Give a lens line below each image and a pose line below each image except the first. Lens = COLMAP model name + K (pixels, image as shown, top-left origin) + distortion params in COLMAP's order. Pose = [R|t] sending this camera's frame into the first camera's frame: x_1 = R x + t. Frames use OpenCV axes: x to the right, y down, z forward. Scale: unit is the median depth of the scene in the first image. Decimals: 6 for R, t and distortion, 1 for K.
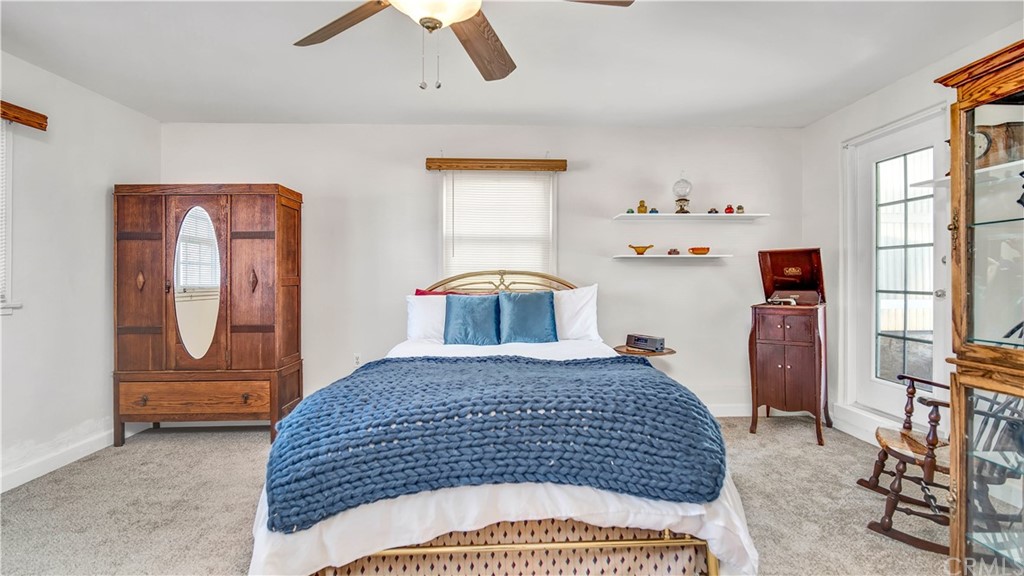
lens RADIAL K [[467.2, 0, 512.7], [0, 467.2, 276.2], [0, 0, 1]] dist [-0.010965, -0.000068]
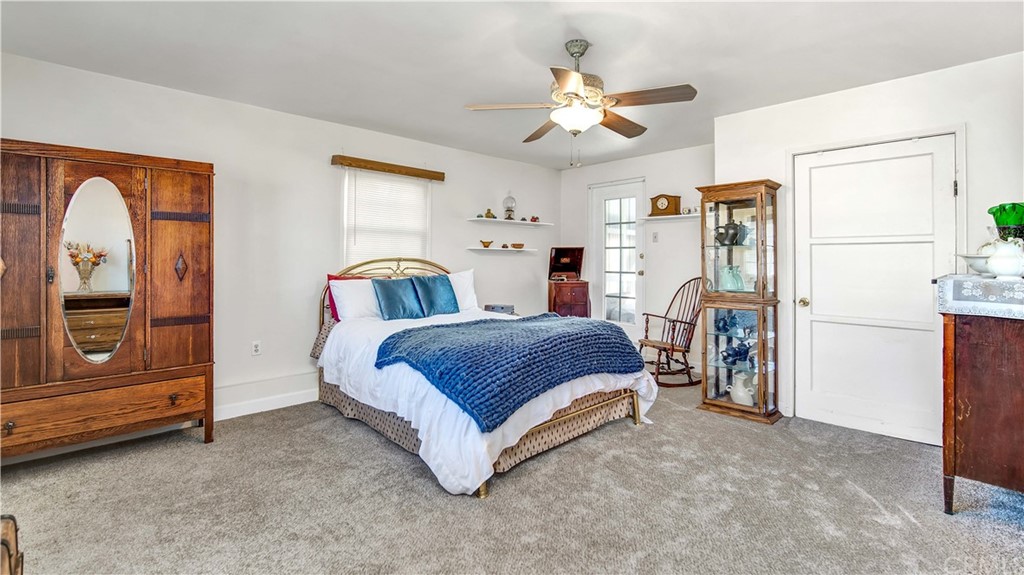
lens RADIAL K [[463.2, 0, 511.7], [0, 463.2, 257.0], [0, 0, 1]] dist [-0.002713, -0.000429]
pose [[0.745236, 0.011391, 0.666704, -0.679409], [-0.009345, 0.999934, -0.006638, -0.010341], [-0.666736, -0.001283, 0.745293, -0.093541]]
